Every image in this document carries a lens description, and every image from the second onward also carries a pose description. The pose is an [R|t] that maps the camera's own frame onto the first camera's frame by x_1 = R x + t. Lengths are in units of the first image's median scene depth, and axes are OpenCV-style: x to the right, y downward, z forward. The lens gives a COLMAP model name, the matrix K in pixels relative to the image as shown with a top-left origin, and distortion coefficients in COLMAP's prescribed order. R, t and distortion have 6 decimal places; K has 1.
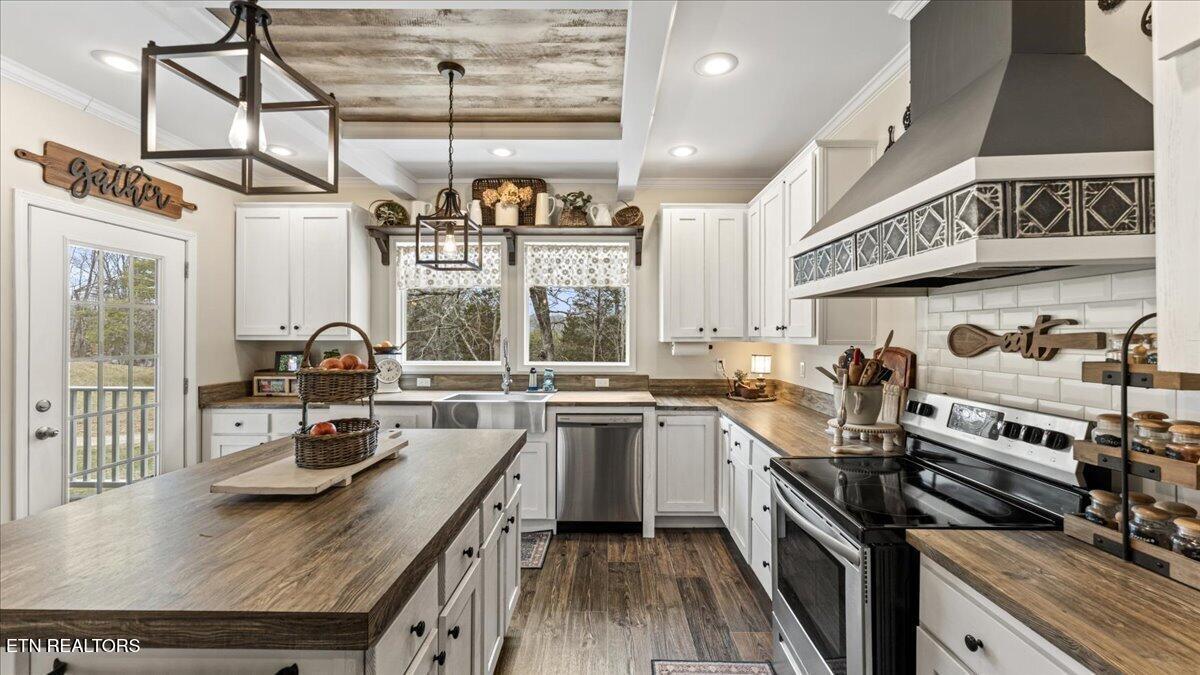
lens RADIAL K [[474.4, 0, 607.6], [0, 474.4, 336.1], [0, 0, 1]] dist [0.002531, -0.000004]
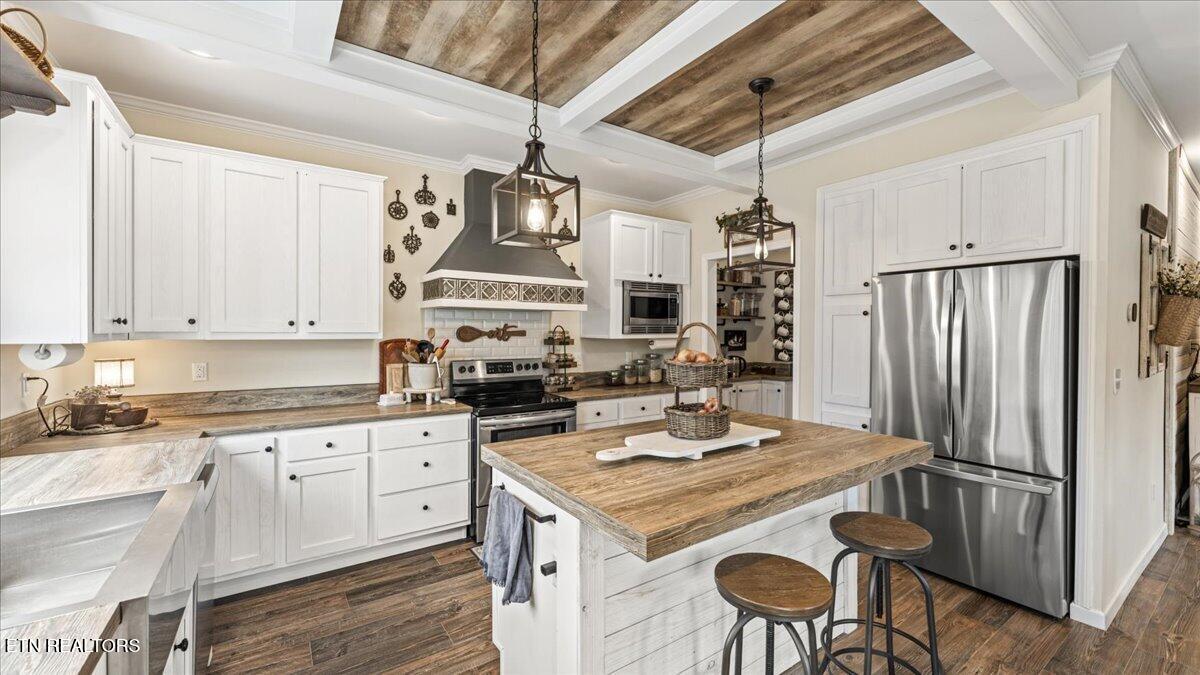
lens RADIAL K [[474.4, 0, 595.3], [0, 474.4, 327.7], [0, 0, 1]] dist [0.002531, -0.000004]
pose [[-0.561054, 0.002246, 0.827776, -0.591499], [-0.005564, 0.999963, -0.006485, -0.003224], [-0.827760, -0.008244, -0.561021, 0.791292]]
